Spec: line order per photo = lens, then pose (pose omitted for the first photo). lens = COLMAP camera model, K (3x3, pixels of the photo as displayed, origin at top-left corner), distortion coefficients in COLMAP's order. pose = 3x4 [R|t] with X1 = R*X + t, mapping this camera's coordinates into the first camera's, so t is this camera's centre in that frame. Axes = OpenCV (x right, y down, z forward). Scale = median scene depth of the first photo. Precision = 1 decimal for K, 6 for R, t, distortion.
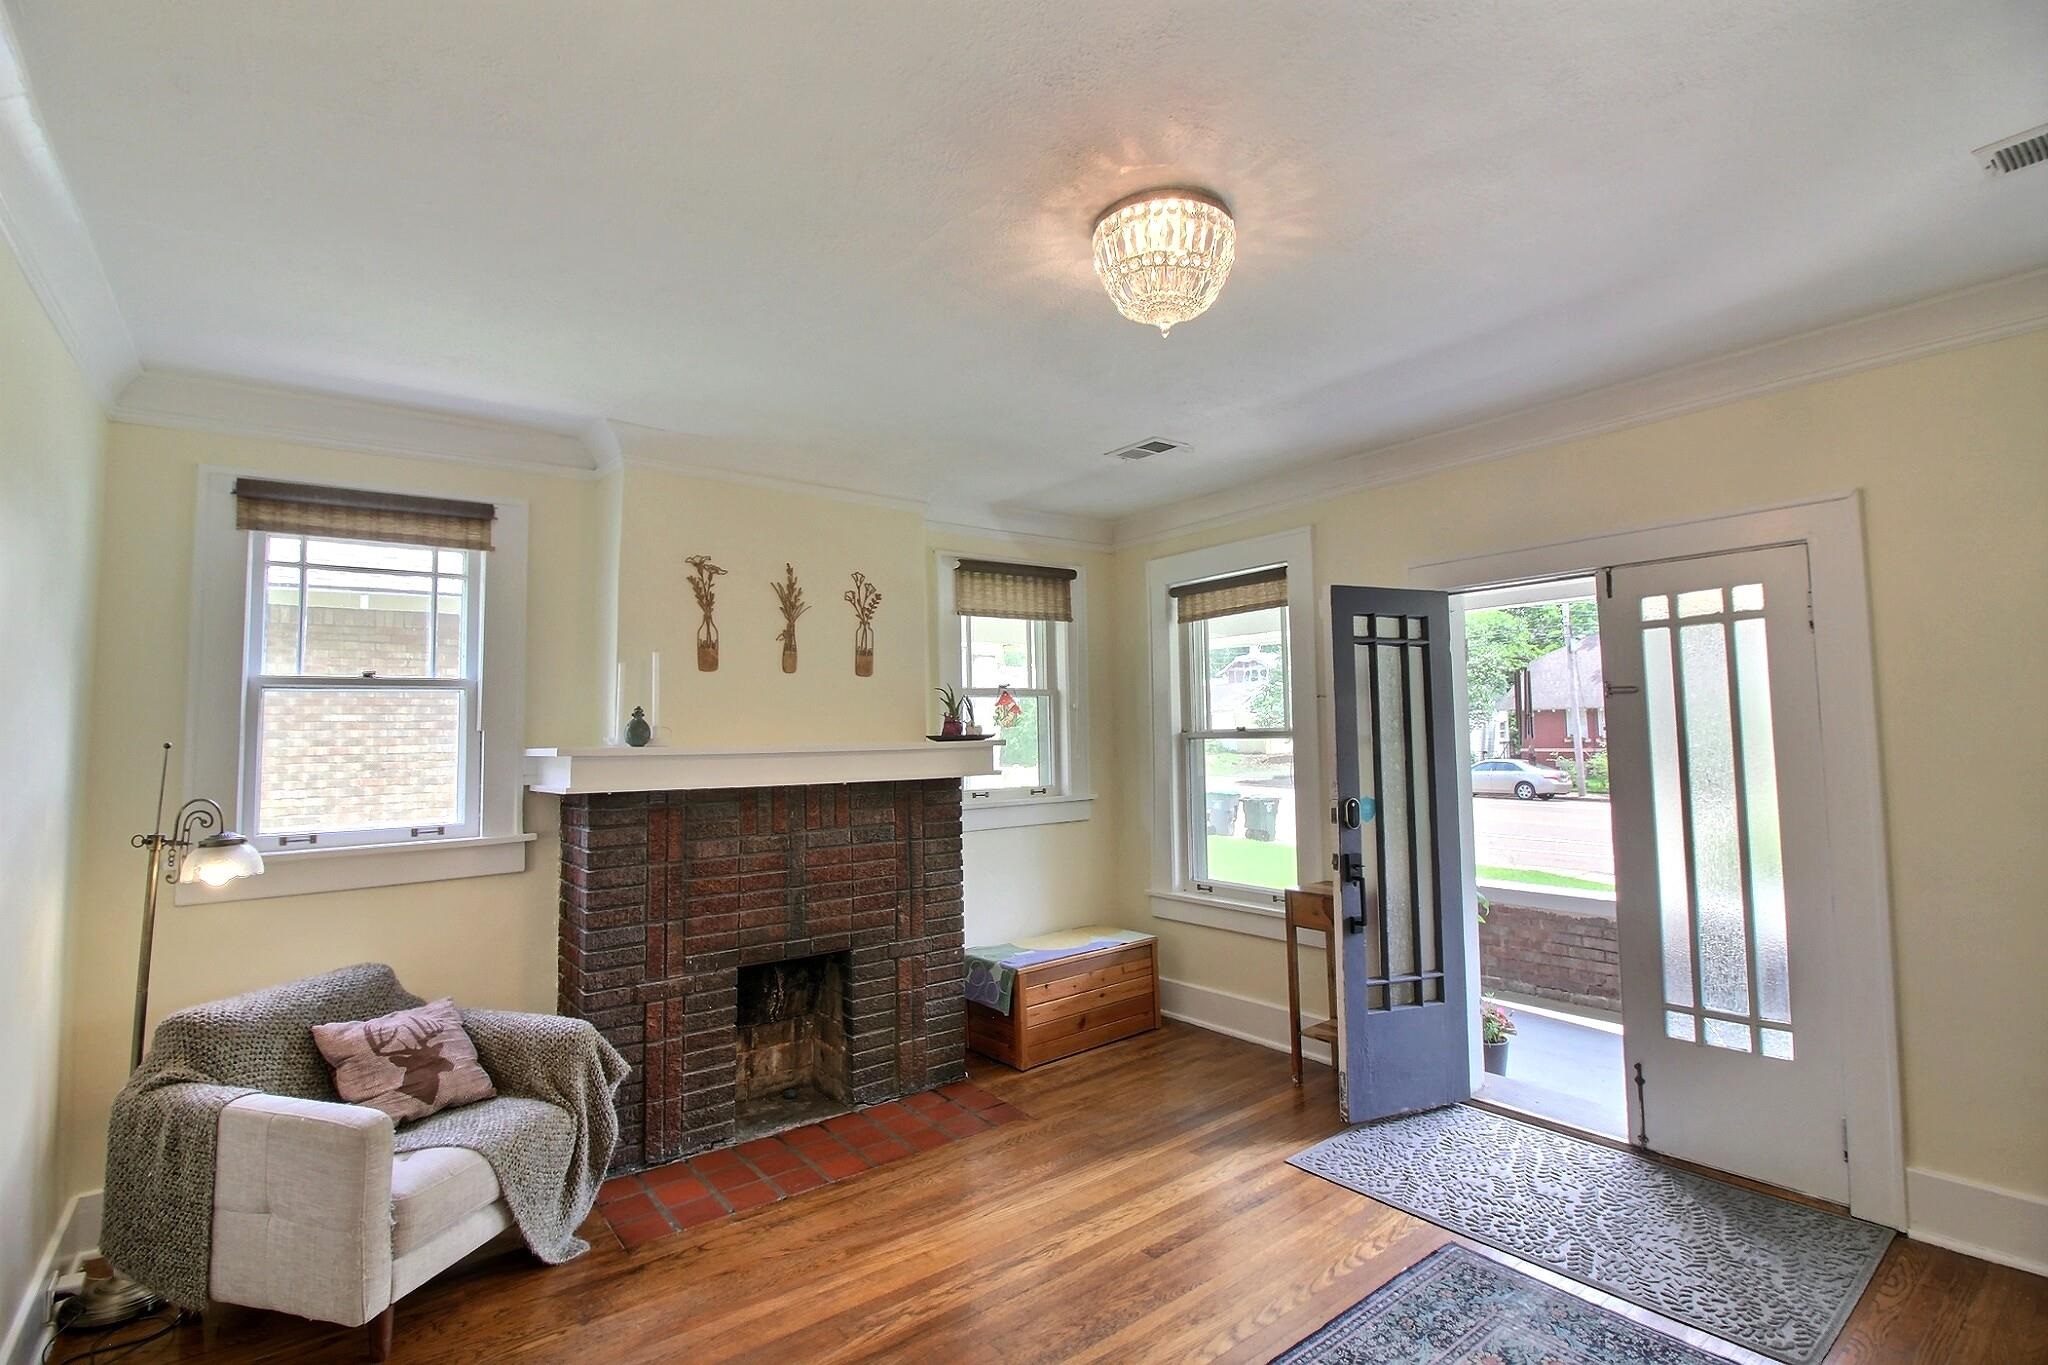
lens RADIAL K [[945.5, 0, 1019.2], [0, 945.5, 672.6], [0, 0, 1]] dist [0.000237, -0.012909]
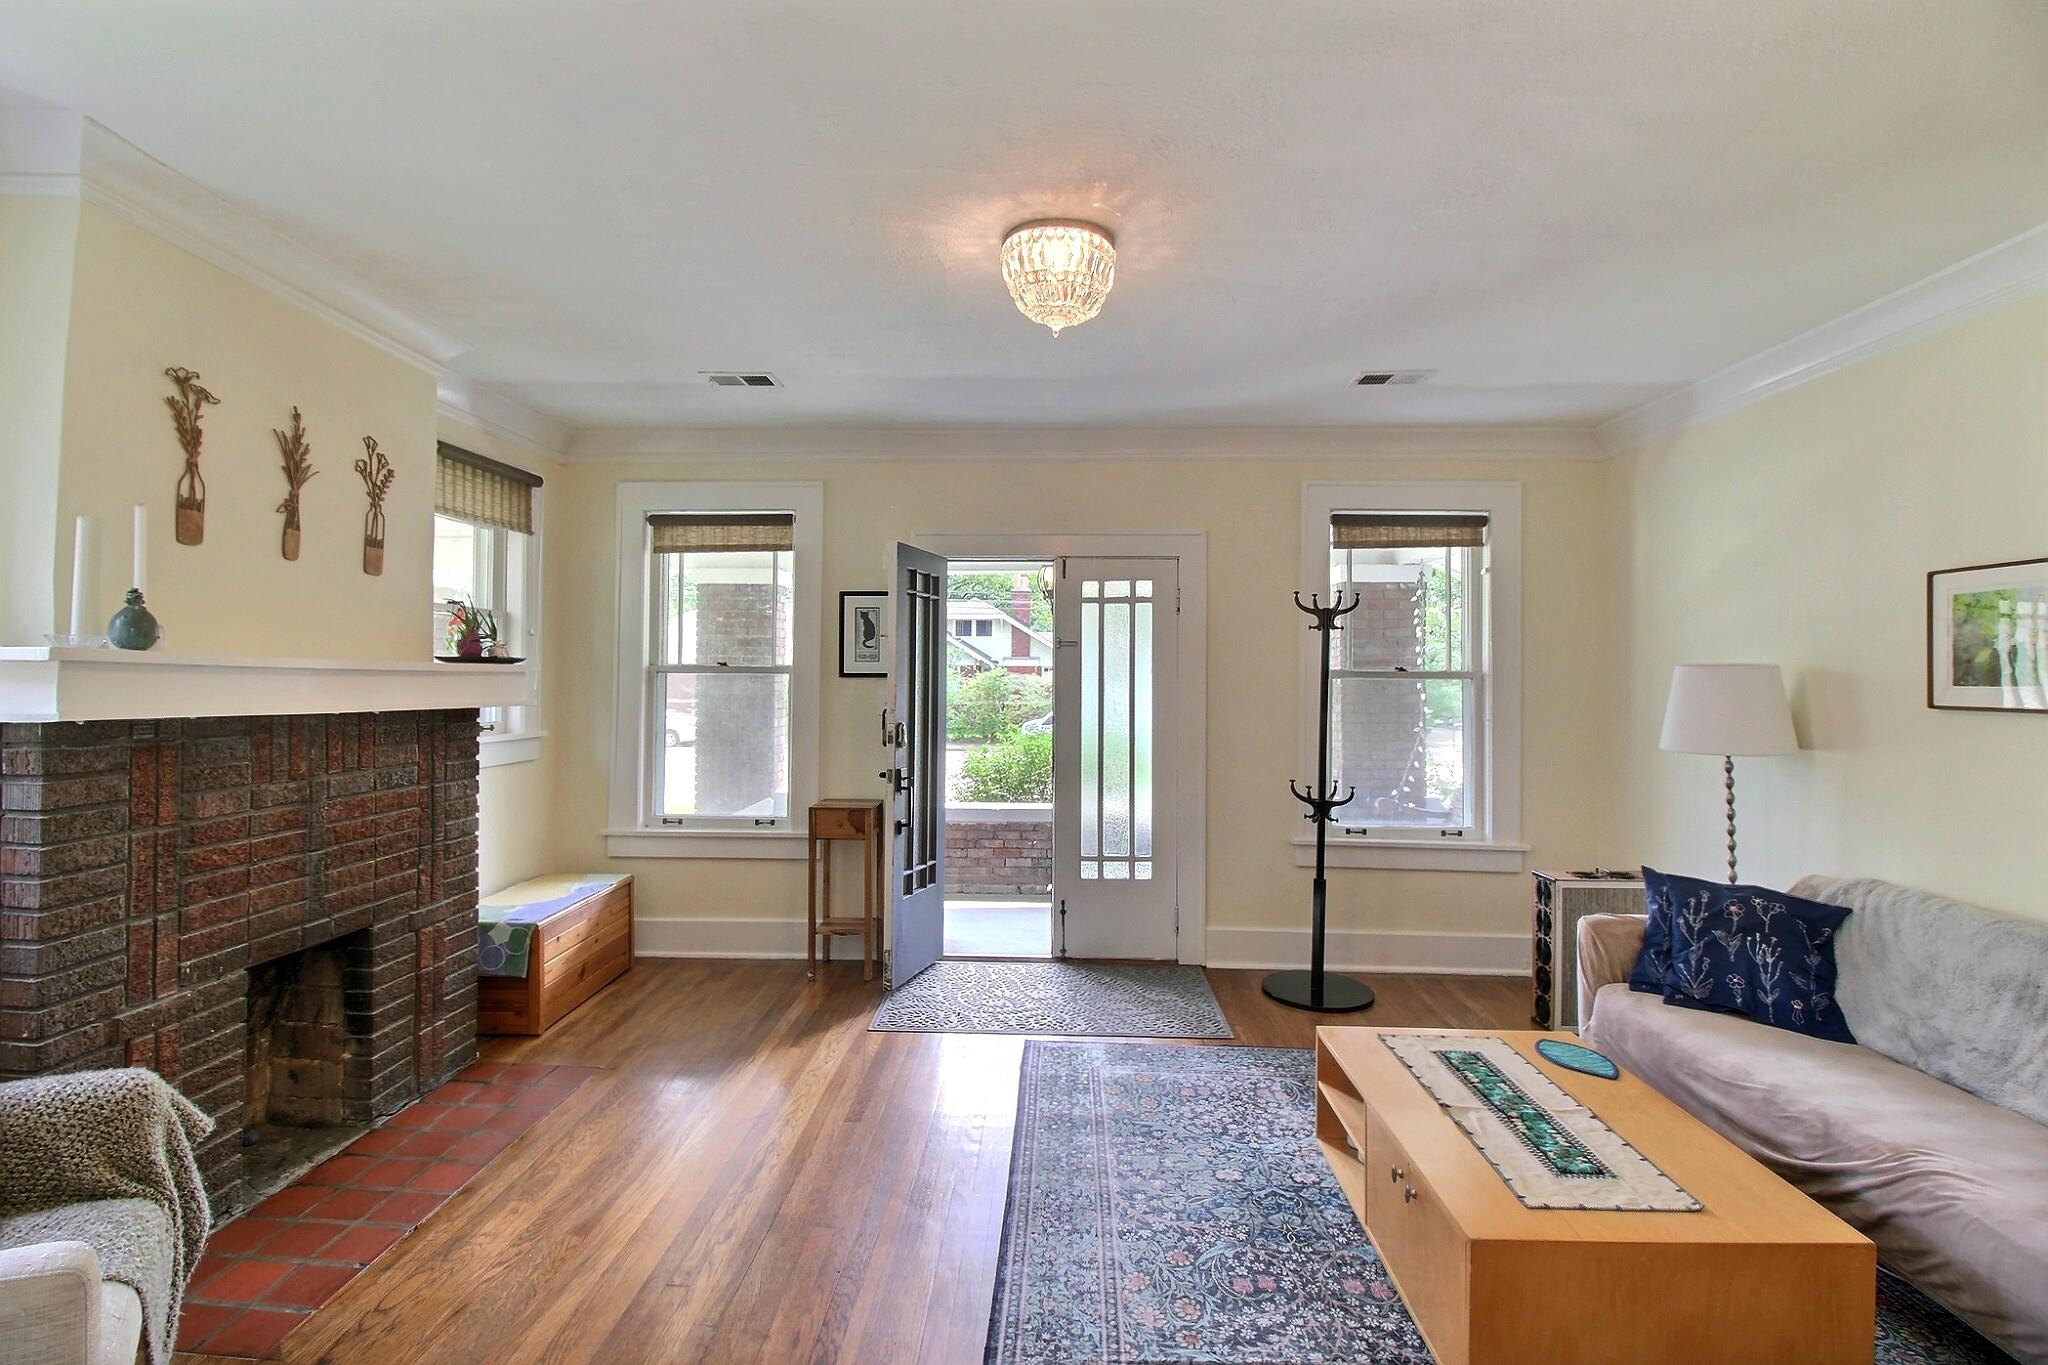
lens RADIAL K [[945.5, 0, 1019.2], [0, 945.5, 672.6], [0, 0, 1]] dist [0.000237, -0.012909]
pose [[0.644331, 0.030458, 0.764140, -0.451737], [-0.069528, 0.997402, 0.018871, 0.035775], [-0.761580, -0.065288, 0.644774, 0.115693]]
